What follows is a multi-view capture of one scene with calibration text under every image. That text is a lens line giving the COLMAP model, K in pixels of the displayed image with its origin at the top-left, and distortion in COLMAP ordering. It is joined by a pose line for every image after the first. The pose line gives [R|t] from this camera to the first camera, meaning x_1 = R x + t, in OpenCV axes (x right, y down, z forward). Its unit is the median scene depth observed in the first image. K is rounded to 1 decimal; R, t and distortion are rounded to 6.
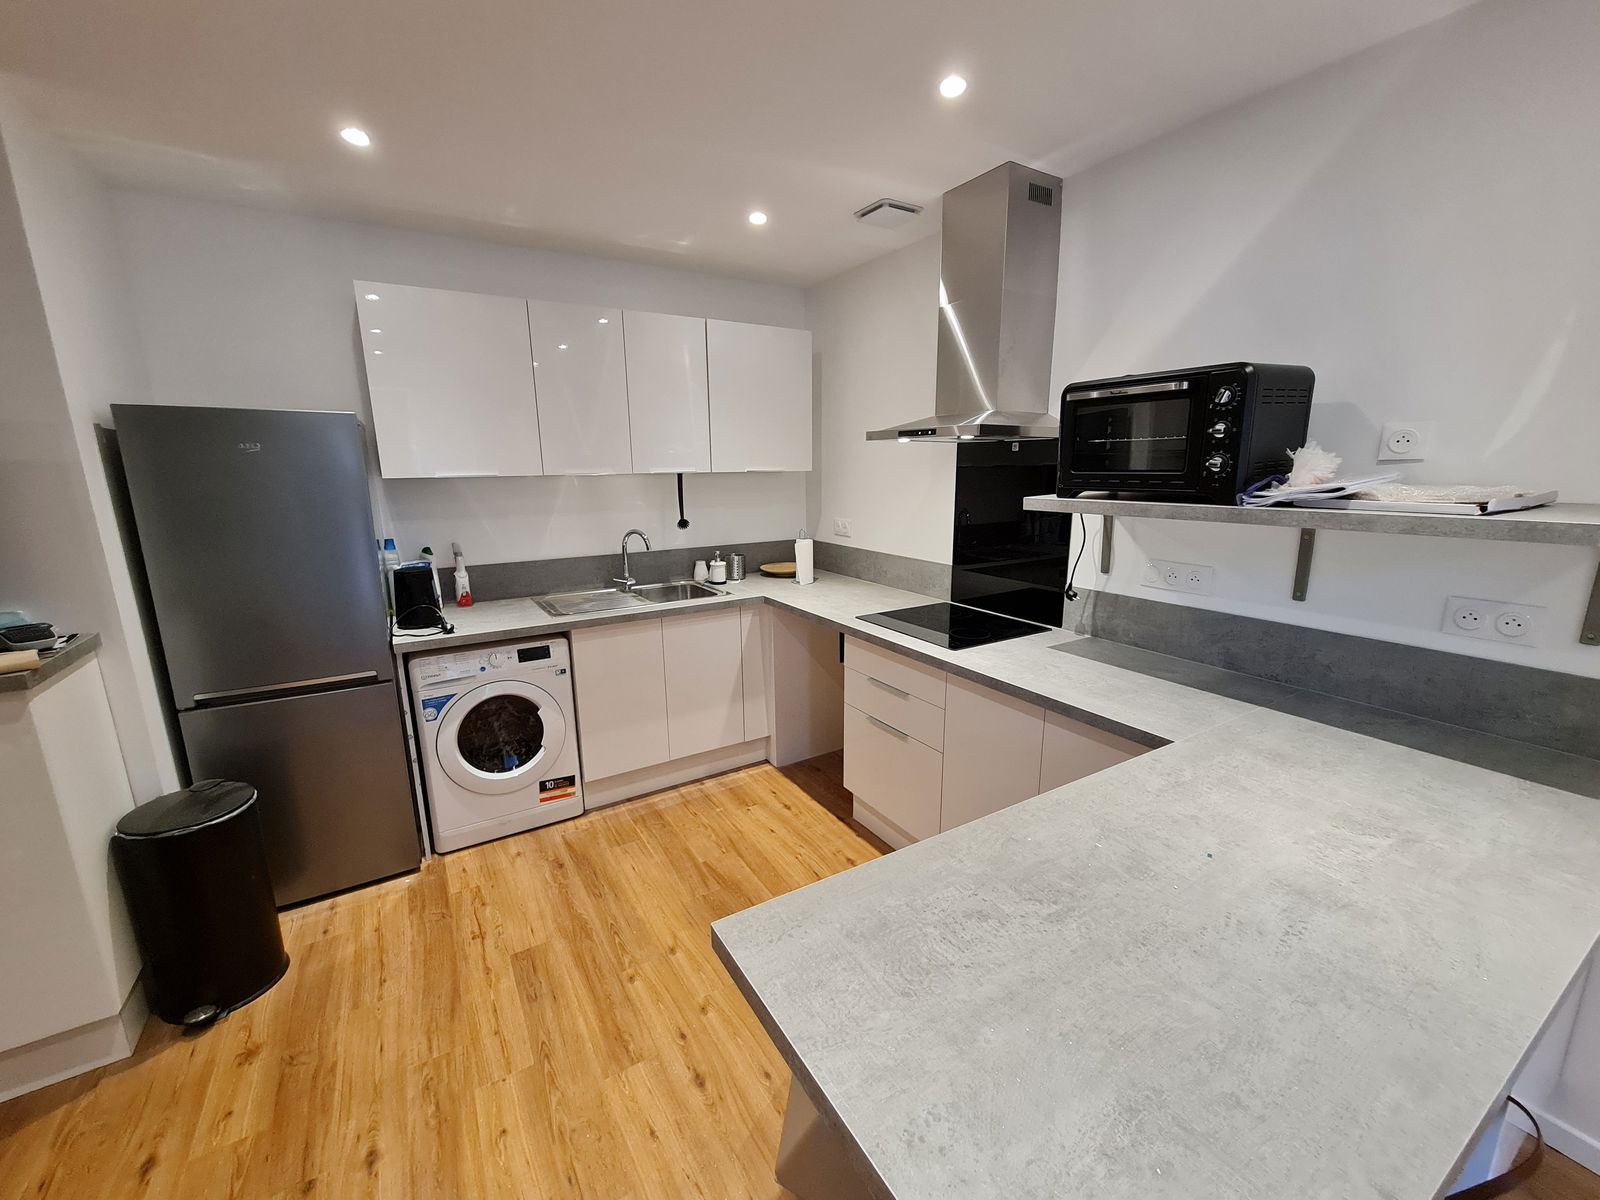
lens RADIAL K [[646.9, 0, 802.1], [0, 646.9, 603.4], [0, 0, 1]] dist [0.002783, 0.000879]
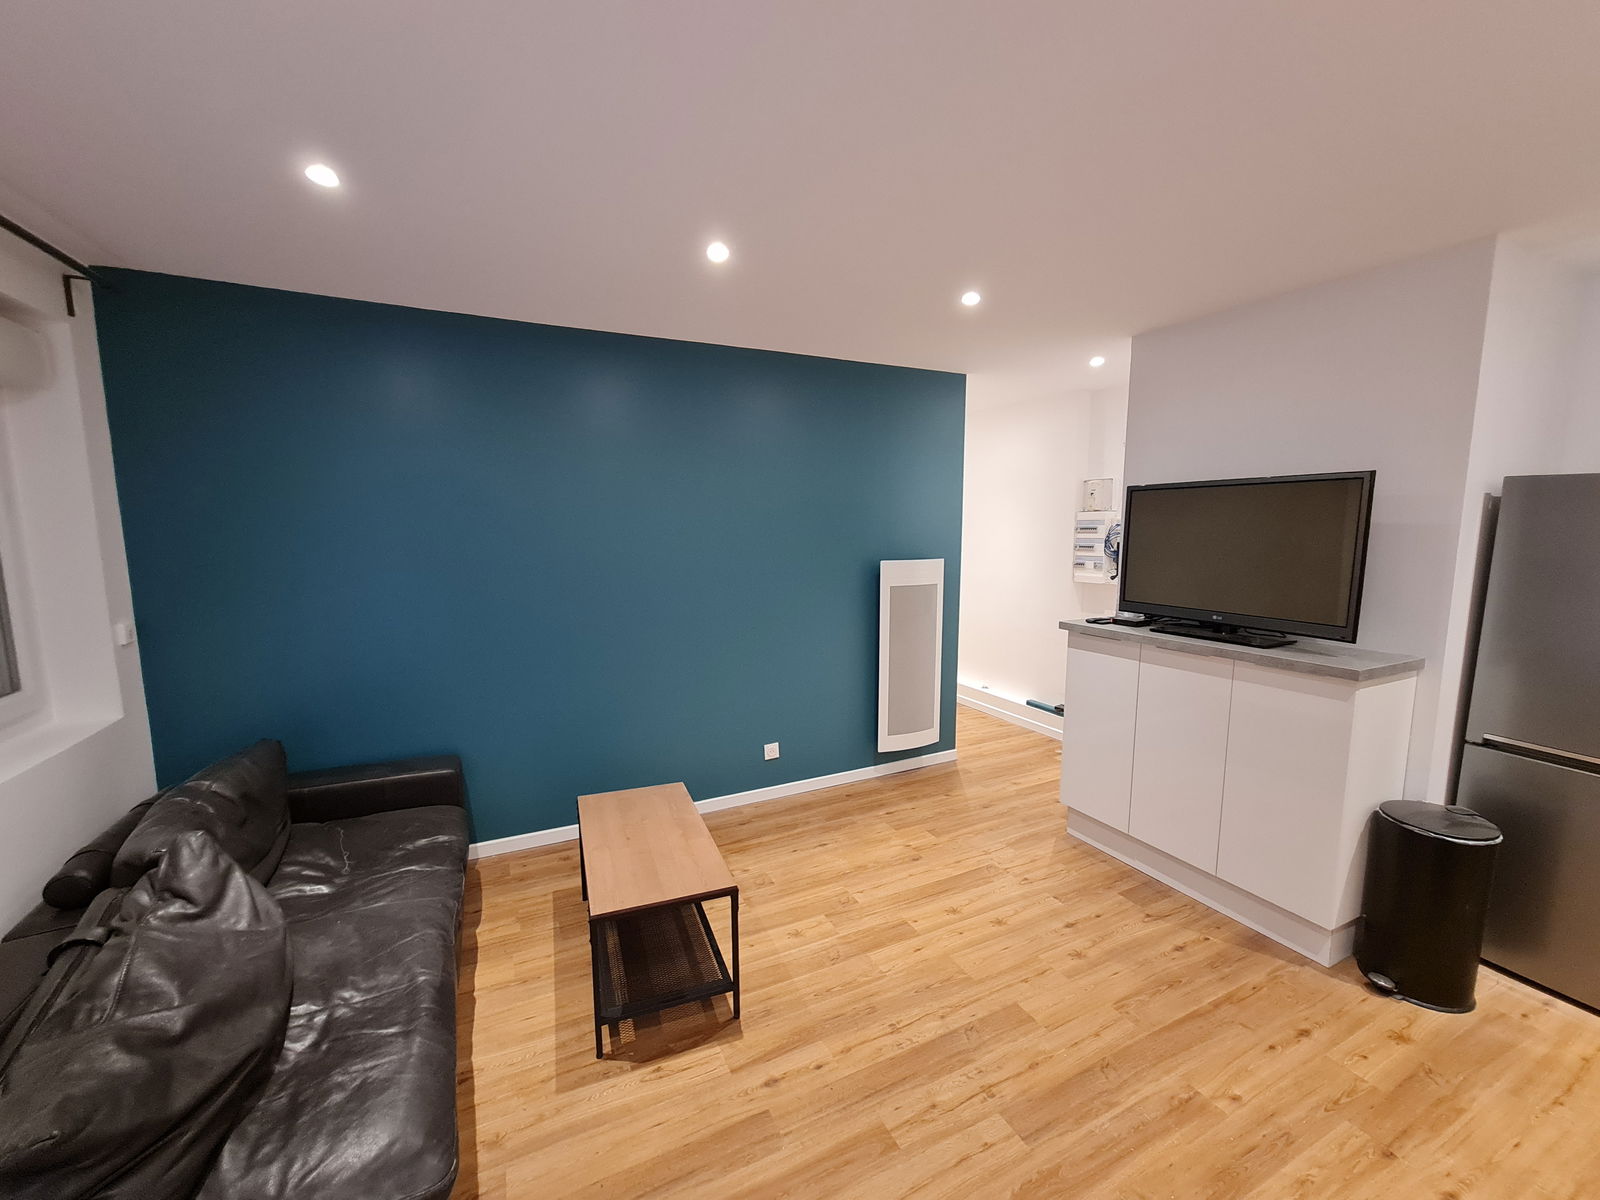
lens RADIAL K [[646.9, 0, 802.3], [0, 646.9, 601.4], [0, 0, 1]] dist [0.002783, 0.000879]
pose [[-0.098784, 0.138874, -0.985371, 0.263491], [-0.213200, 0.964267, 0.157273, -0.000254], [0.972002, 0.225617, -0.065646, -0.115304]]
